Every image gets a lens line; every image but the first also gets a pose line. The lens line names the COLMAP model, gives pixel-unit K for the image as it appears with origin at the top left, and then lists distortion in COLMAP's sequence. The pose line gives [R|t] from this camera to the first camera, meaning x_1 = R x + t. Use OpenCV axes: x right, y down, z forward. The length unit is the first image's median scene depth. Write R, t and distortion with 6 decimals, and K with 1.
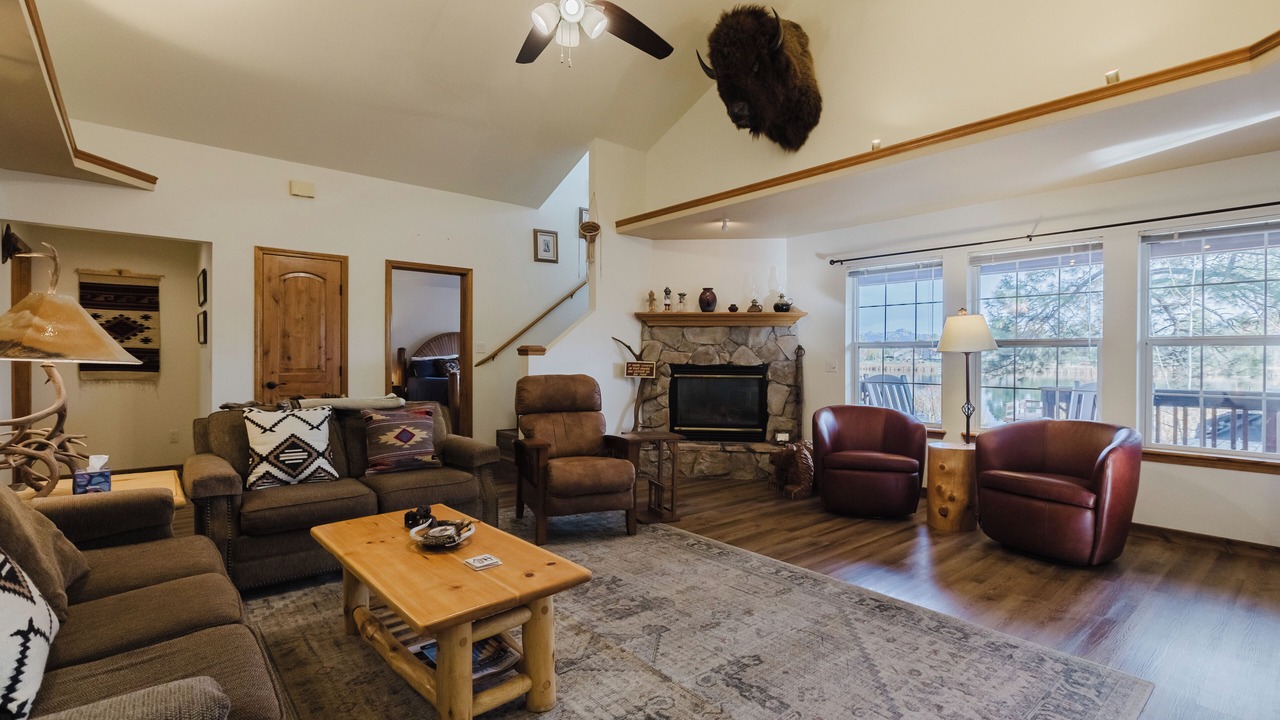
lens RADIAL K [[588.0, 0, 640.0], [0, 588.0, 360.0], [0, 0, 1]] dist [0.002746, 0.000199]
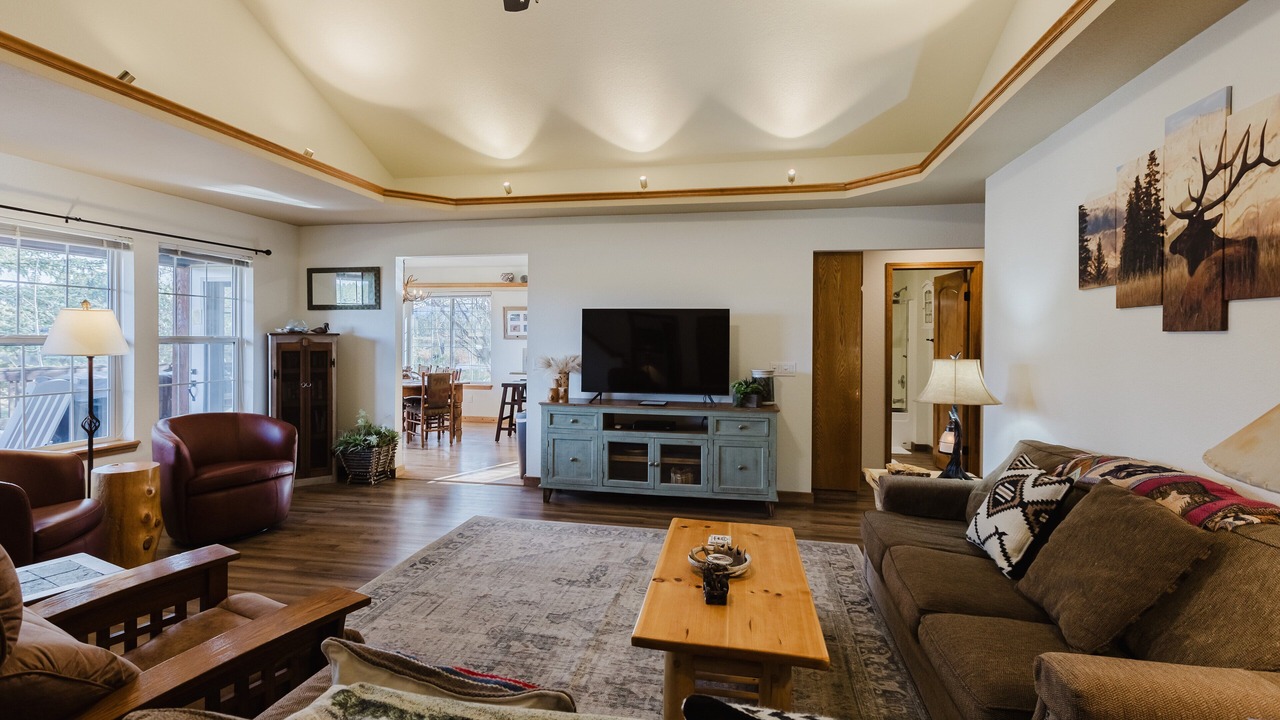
lens RADIAL K [[589.1, 0, 624.6], [0, 589.1, 339.9], [0, 0, 1]] dist [-0.001462, -0.000067]
pose [[-0.602432, -0.013107, 0.798063, -0.393484], [-0.007679, 0.999914, 0.010625, -0.034846], [-0.798133, 0.000273, -0.602481, 0.659922]]
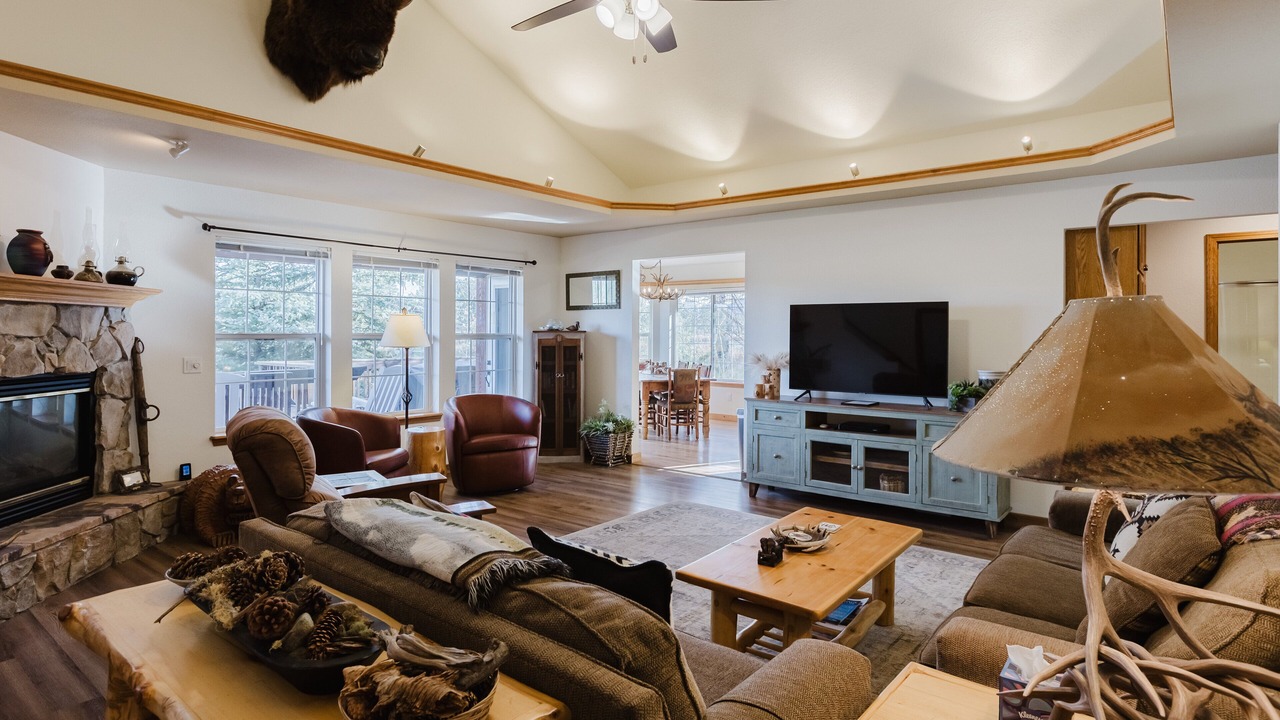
lens RADIAL K [[669.6, 0, 636.3], [0, 669.6, 323.6], [0, 0, 1]] dist [-0.002069, -0.000003]
pose [[-0.170933, 0.007130, 0.985257, -0.576941], [-0.001919, 0.999970, -0.007570, -0.035712], [-0.985281, -0.003185, -0.170914, 0.575611]]
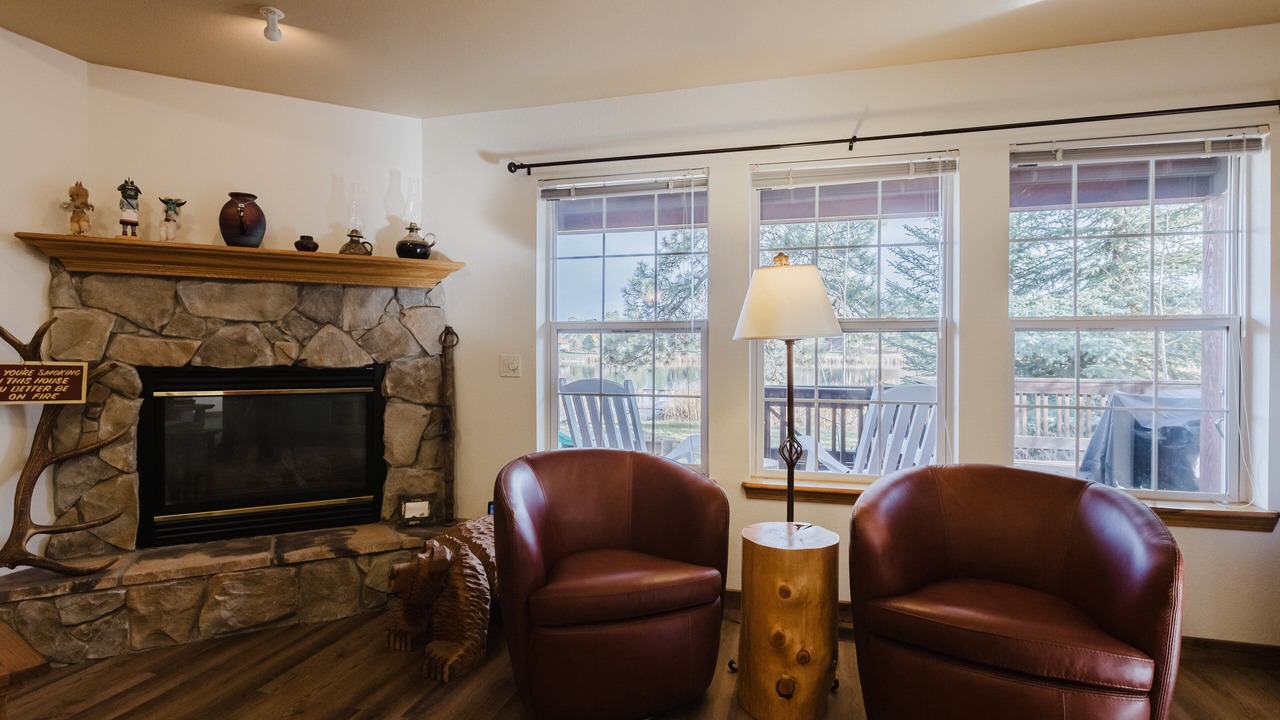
lens RADIAL K [[644.4, 0, 620.7], [0, 644.4, 351.3], [0, 0, 1]] dist [0.000632, 0.000197]
pose [[0.845423, -0.004647, 0.534077, 0.097348], [0.004786, 0.999988, 0.001124, -0.003019], [-0.534076, 0.001606, 0.845435, 0.443020]]
